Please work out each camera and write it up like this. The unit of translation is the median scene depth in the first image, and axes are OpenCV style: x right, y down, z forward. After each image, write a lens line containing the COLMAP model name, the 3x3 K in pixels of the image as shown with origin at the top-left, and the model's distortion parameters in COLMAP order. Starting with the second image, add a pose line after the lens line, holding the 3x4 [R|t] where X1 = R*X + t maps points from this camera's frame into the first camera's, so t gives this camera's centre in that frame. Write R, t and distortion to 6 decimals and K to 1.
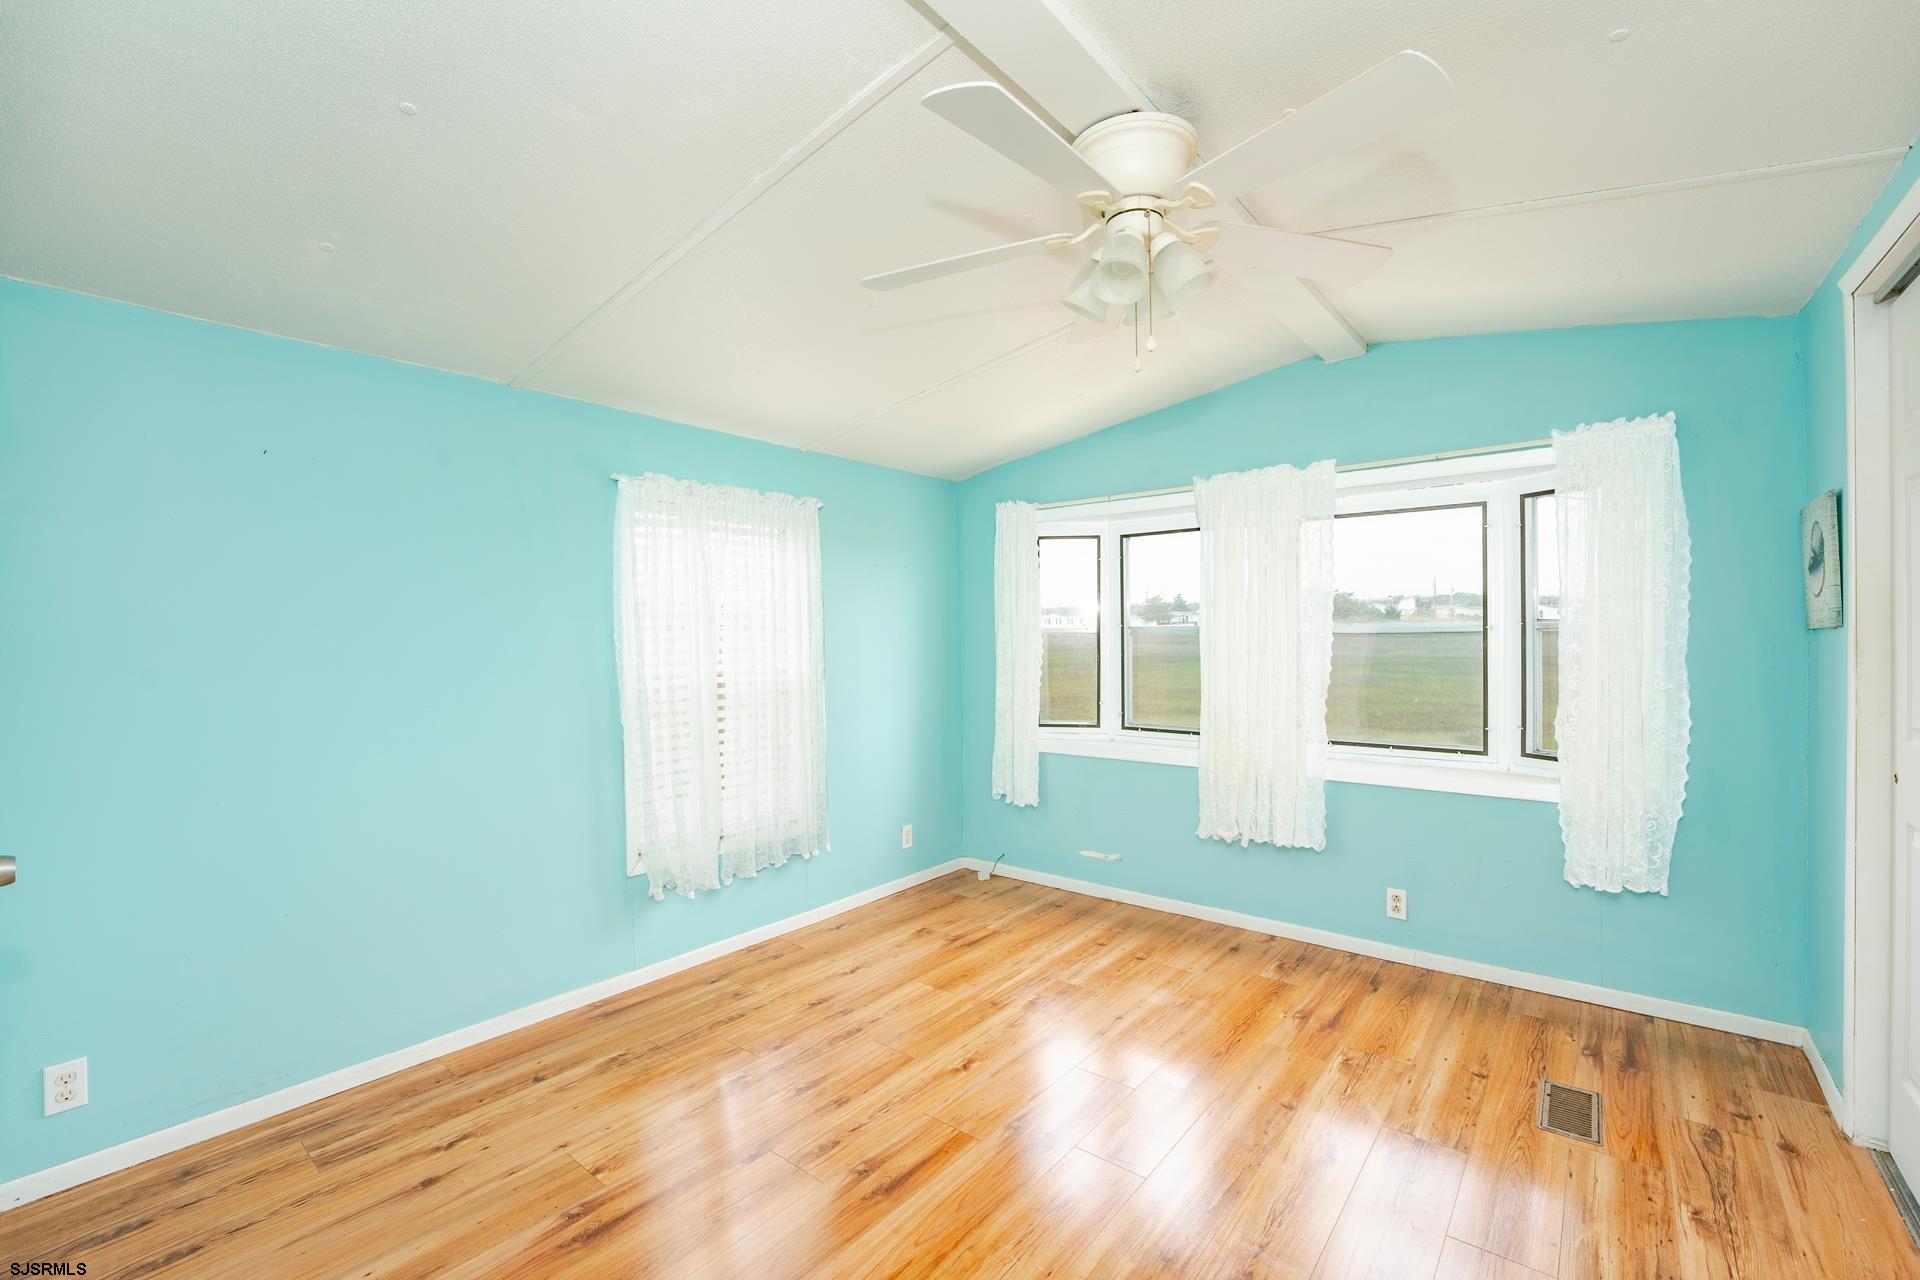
lens RADIAL K [[763.0, 0, 959.5], [0, 763.0, 634.0], [0, 0, 1]] dist [-0.015656, -0.000121]
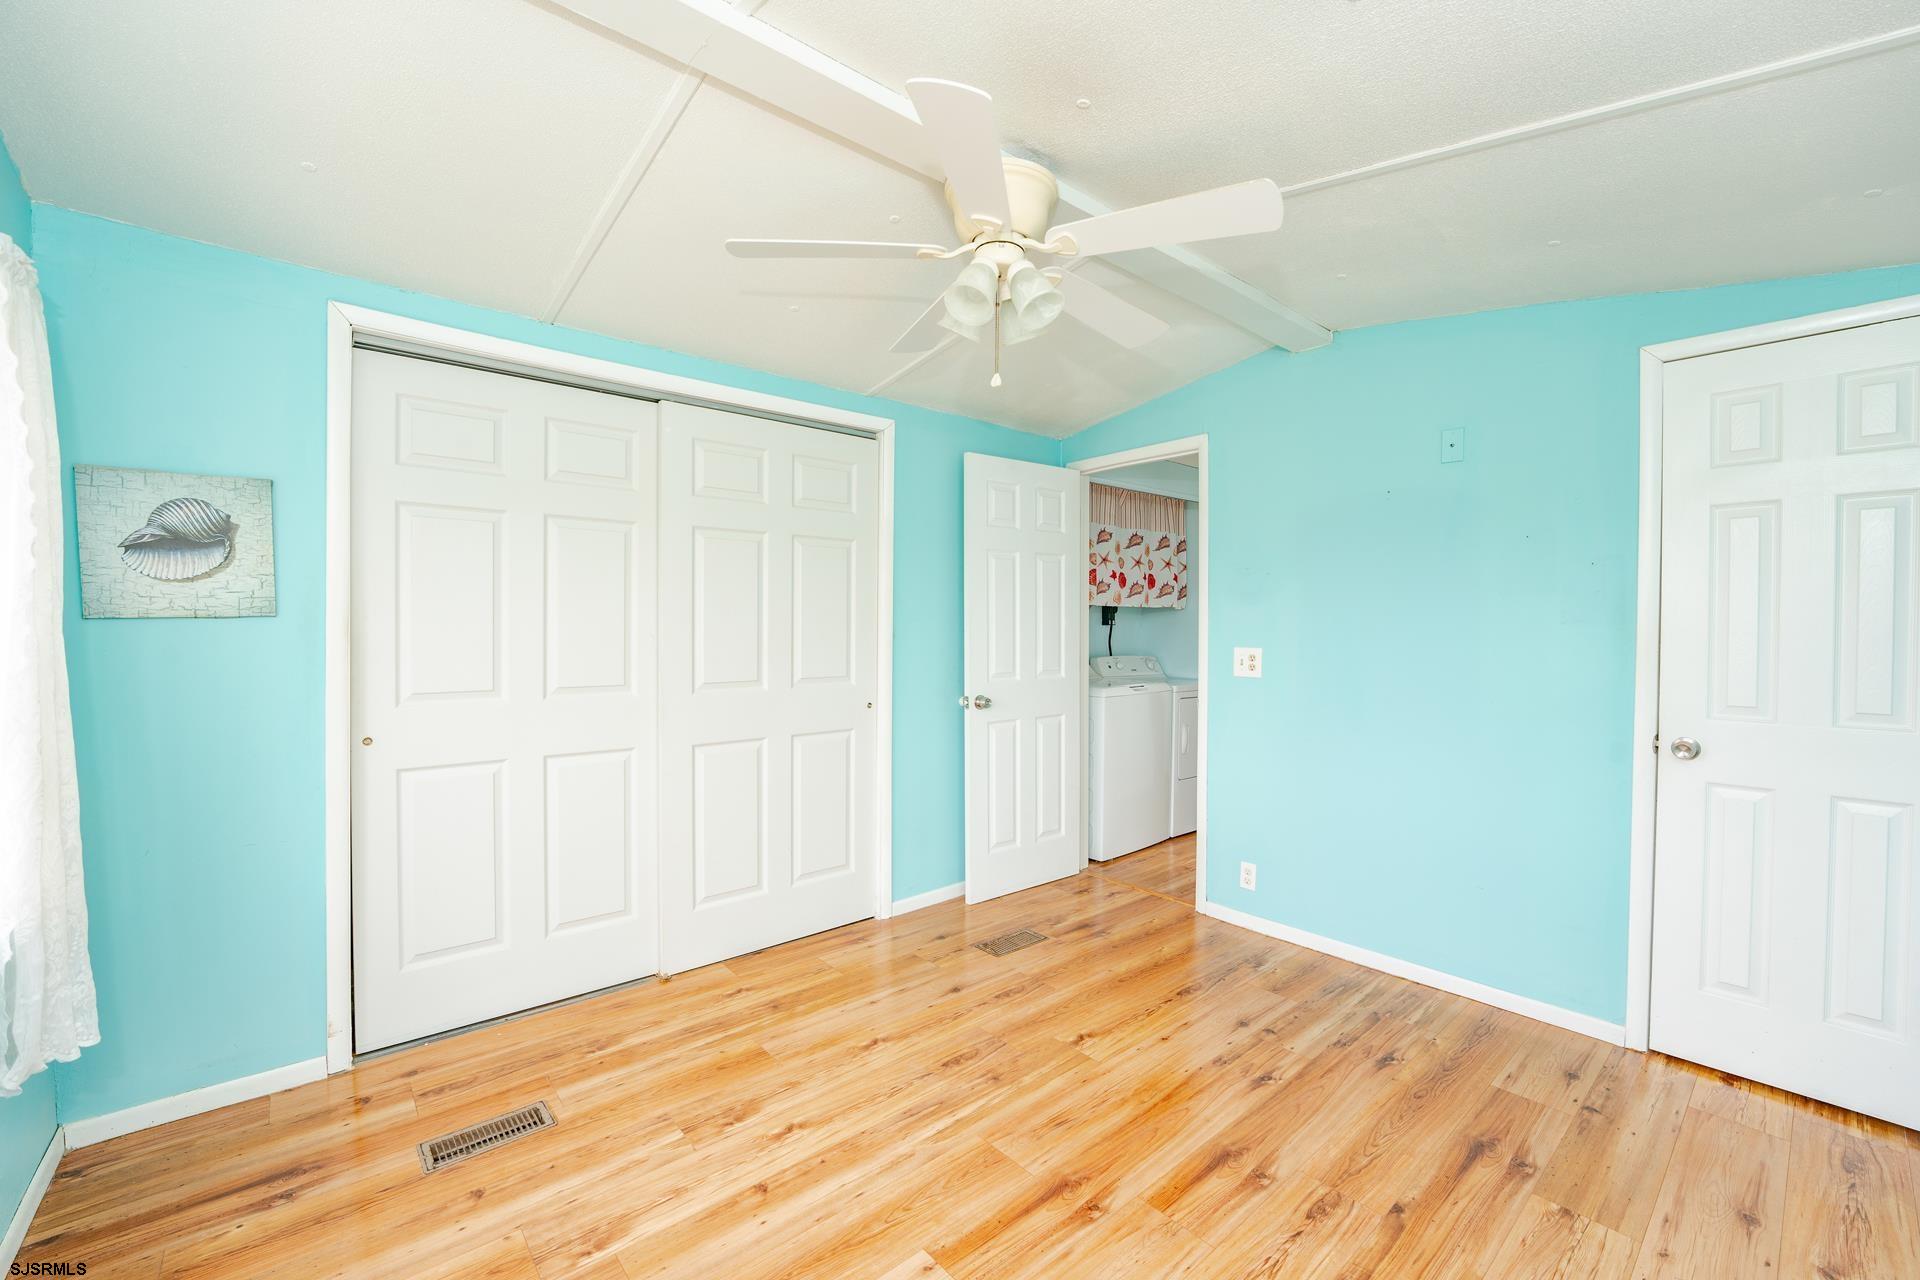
lens RADIAL K [[763.0, 0, 963.7], [0, 763.0, 634.3], [0, 0, 1]] dist [-0.015656, -0.000121]
pose [[-0.984723, -0.002210, 0.174113, 0.078082], [0.001308, 0.999797, 0.020089, -0.004430], [-0.174122, 0.020010, -0.984521, 1.937468]]
